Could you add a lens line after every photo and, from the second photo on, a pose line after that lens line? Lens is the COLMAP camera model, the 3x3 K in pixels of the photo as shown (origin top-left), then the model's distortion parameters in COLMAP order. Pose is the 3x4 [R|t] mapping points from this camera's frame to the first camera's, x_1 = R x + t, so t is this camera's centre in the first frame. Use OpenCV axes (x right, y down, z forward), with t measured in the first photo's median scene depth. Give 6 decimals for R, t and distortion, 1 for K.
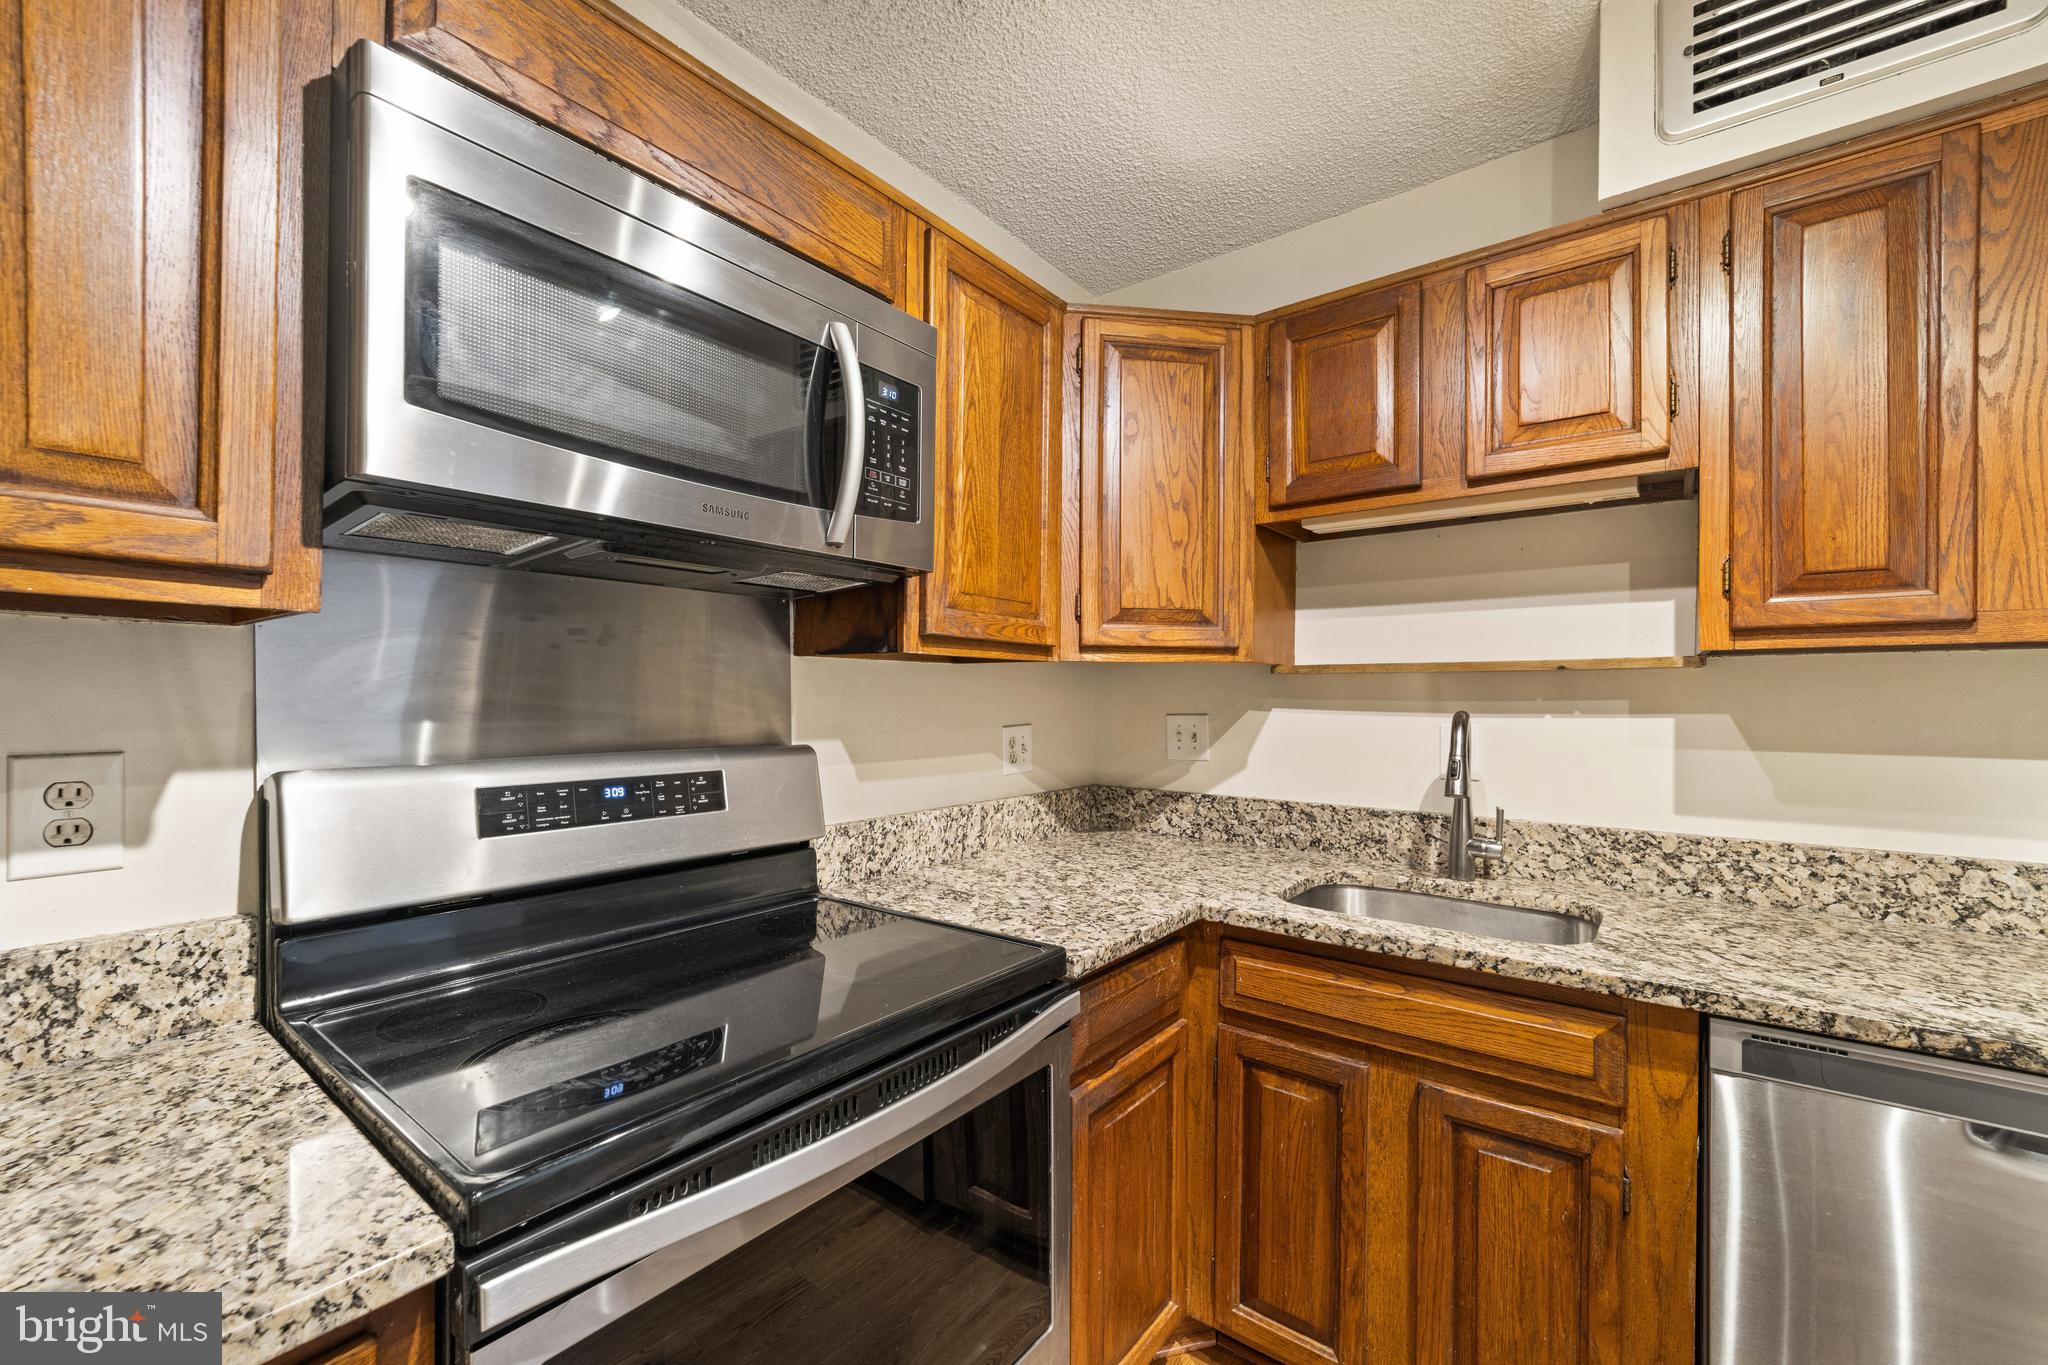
lens RADIAL K [[827.0, 0, 1028.1], [0, 827.0, 697.7], [0, 0, 1]] dist [0.000466, -0.000017]
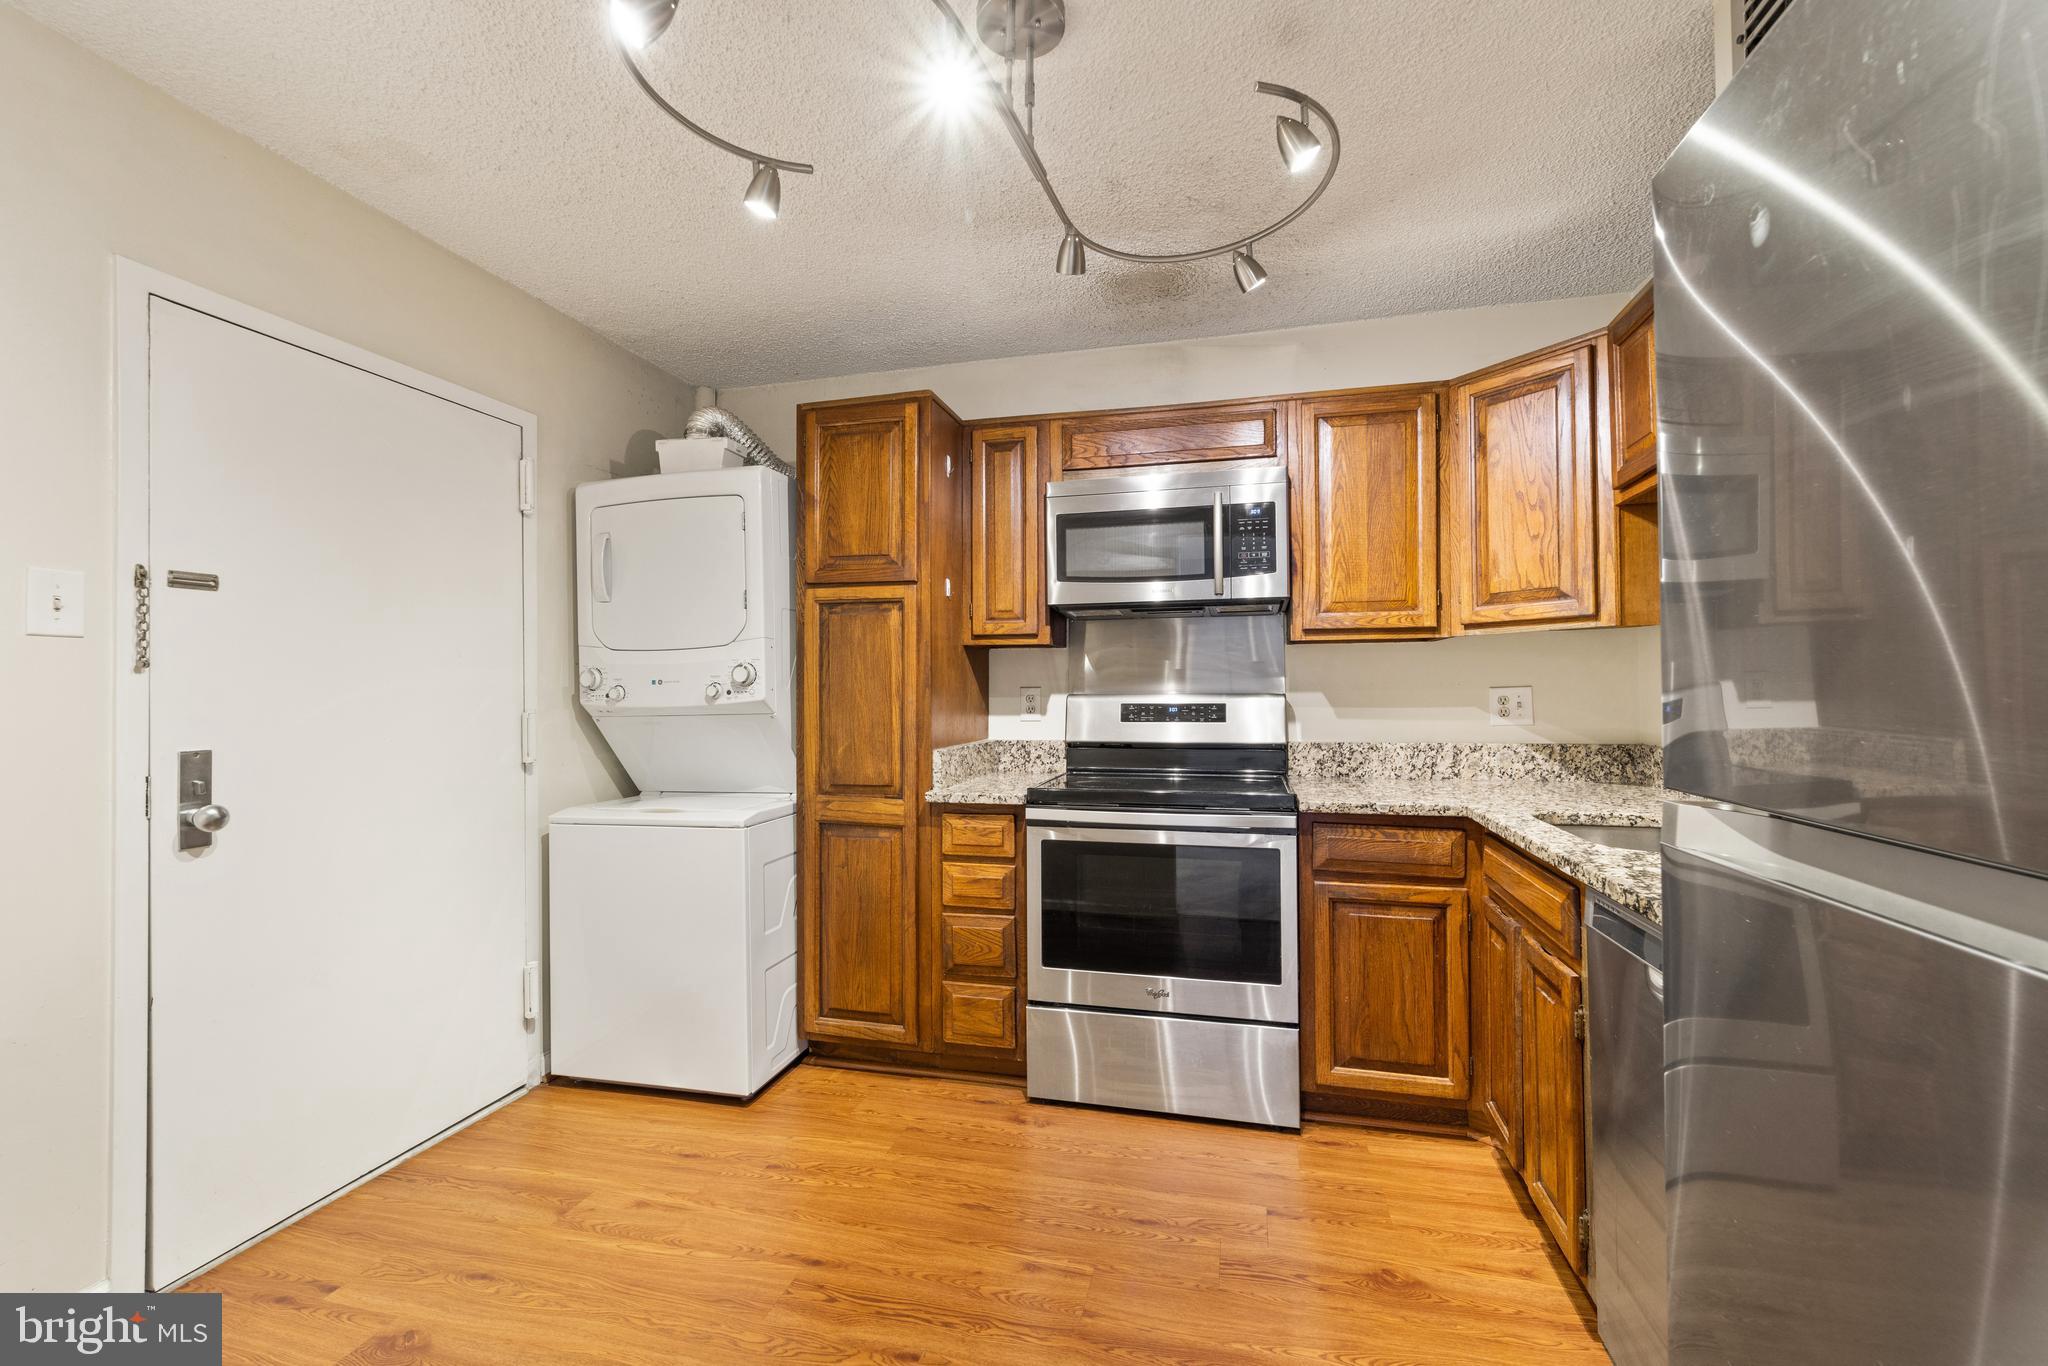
lens RADIAL K [[837.1, 0, 1031.8], [0, 837.1, 680.7], [0, 0, 1]] dist [-0.000182, -0.000259]
pose [[0.397518, -0.016982, -0.917437, 1.246278], [0.007253, 0.999856, -0.015365, 0.055207], [0.917566, -0.000546, 0.397584, -0.246514]]
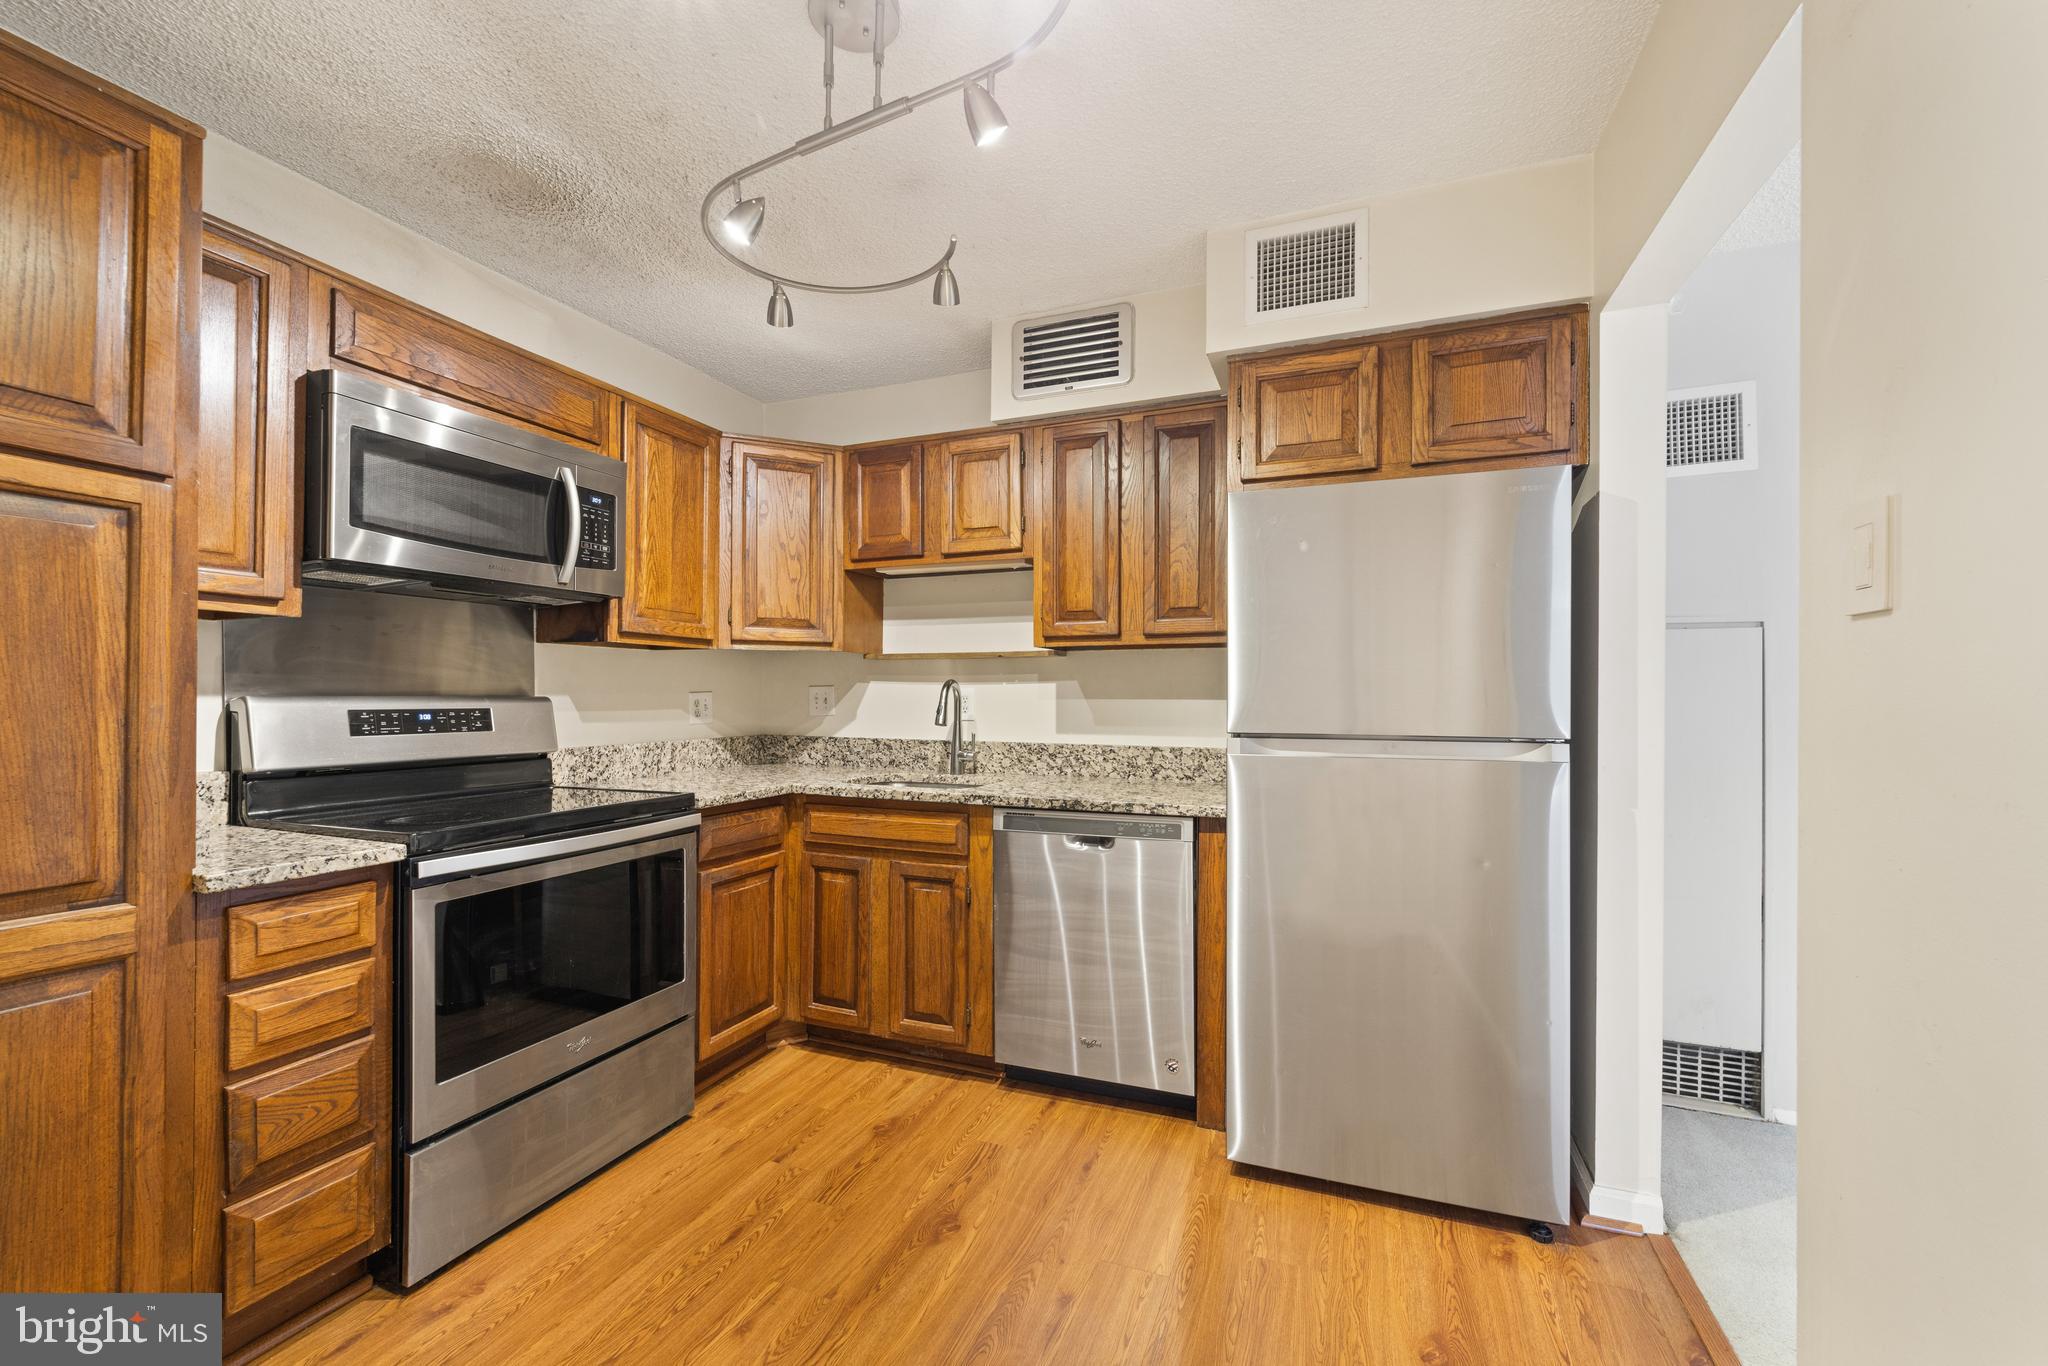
lens RADIAL K [[823.1, 0, 1030.6], [0, 823.1, 695.0], [0, 0, 1]] dist [-0.000579, -0.000194]
pose [[0.961788, -0.000560, 0.273793, 0.223104], [0.000607, 1.000000, -0.000086, 0.056750], [-0.273793, 0.000249, 0.961789, -0.880892]]
